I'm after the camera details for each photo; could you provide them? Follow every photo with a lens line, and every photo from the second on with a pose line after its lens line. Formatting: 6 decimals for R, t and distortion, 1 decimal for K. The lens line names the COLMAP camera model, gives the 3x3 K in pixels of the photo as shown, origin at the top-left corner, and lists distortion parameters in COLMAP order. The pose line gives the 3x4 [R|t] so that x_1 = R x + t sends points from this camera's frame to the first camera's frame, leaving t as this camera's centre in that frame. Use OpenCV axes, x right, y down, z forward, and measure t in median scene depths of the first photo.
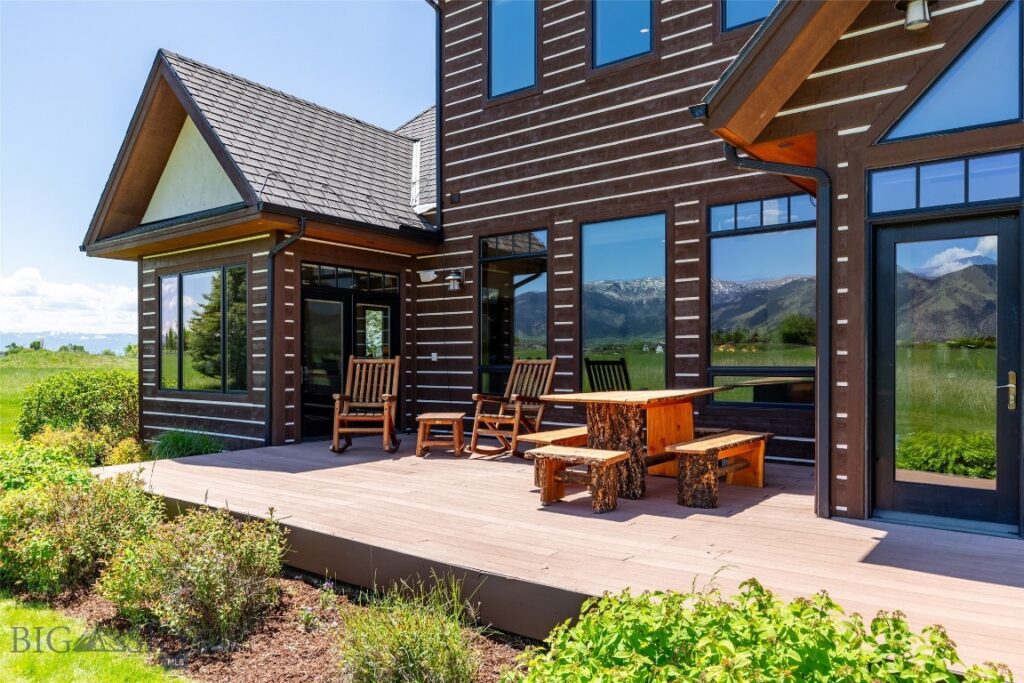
lens RADIAL K [[707.2, 0, 511.6], [0, 707.2, 351.1], [0, 0, 1]] dist [0.001833, -0.000703]
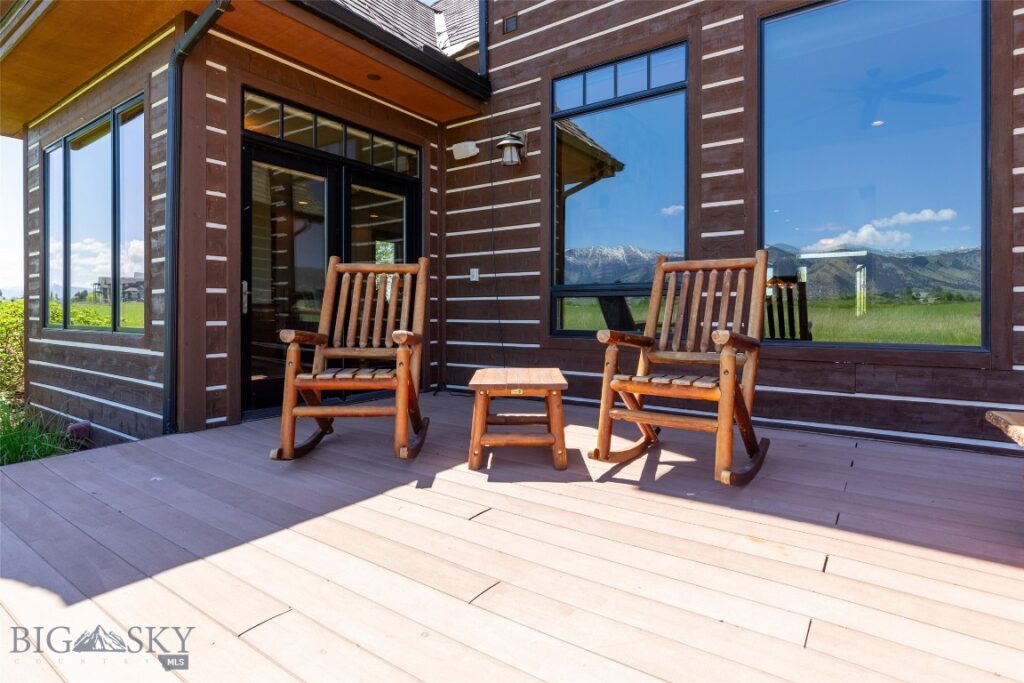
lens RADIAL K [[529.9, 0, 519.2], [0, 529.9, 302.7], [0, 0, 1]] dist [-0.006406, -0.000067]
pose [[0.998703, 0.001178, 0.050906, -0.110252], [-0.001112, 0.999999, -0.001323, 0.040134], [-0.050908, 0.001264, 0.998703, 0.606562]]
